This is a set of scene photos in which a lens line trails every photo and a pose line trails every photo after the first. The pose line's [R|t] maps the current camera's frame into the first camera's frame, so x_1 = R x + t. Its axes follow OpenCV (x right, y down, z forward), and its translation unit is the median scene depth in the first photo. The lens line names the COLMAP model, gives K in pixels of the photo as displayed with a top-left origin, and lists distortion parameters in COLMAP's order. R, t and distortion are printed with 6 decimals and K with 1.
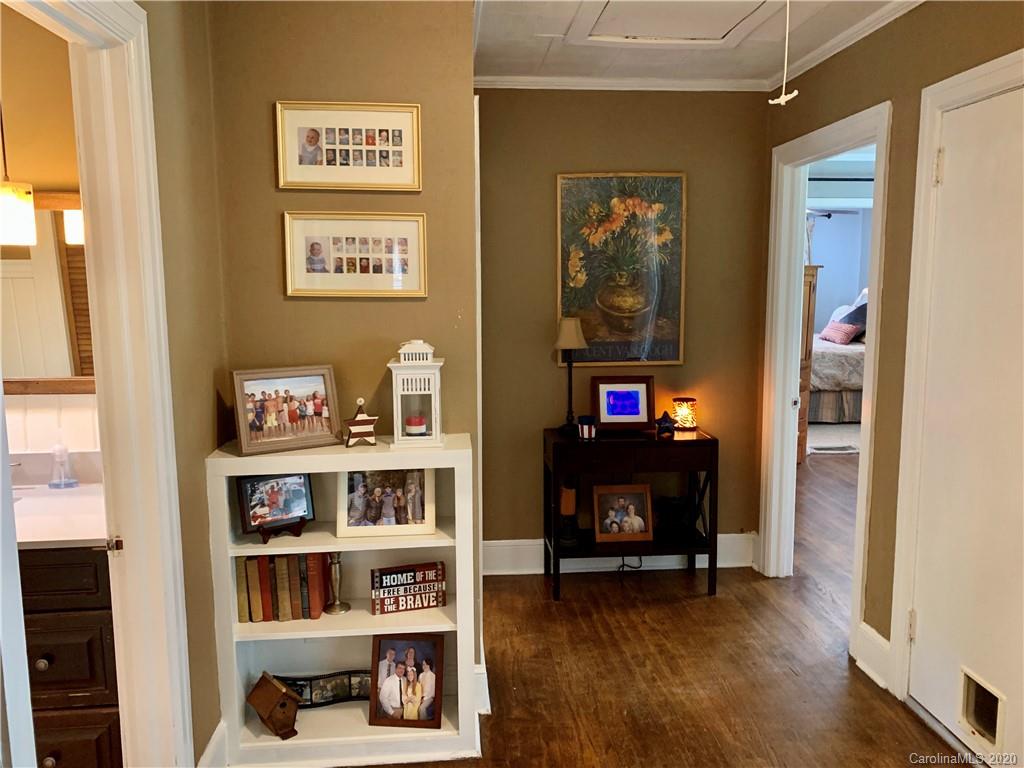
lens RADIAL K [[784.2, 0, 519.0], [0, 784.2, 383.6], [0, 0, 1]] dist [0.016837, -0.003920]
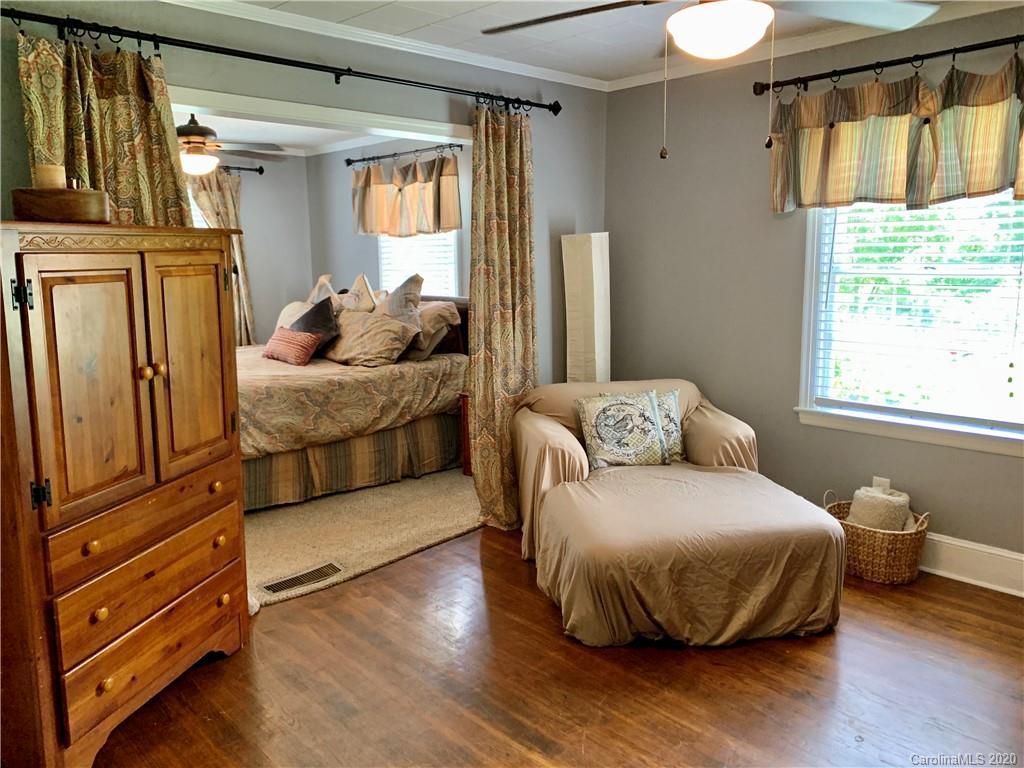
lens RADIAL K [[784.2, 0, 516.2], [0, 784.2, 379.6], [0, 0, 1]] dist [0.016837, -0.003920]
pose [[0.789805, -0.097078, 0.605627, 0.179950], [0.090667, 0.995026, 0.041256, -0.052547], [-0.606620, 0.022326, 0.794678, 0.426125]]
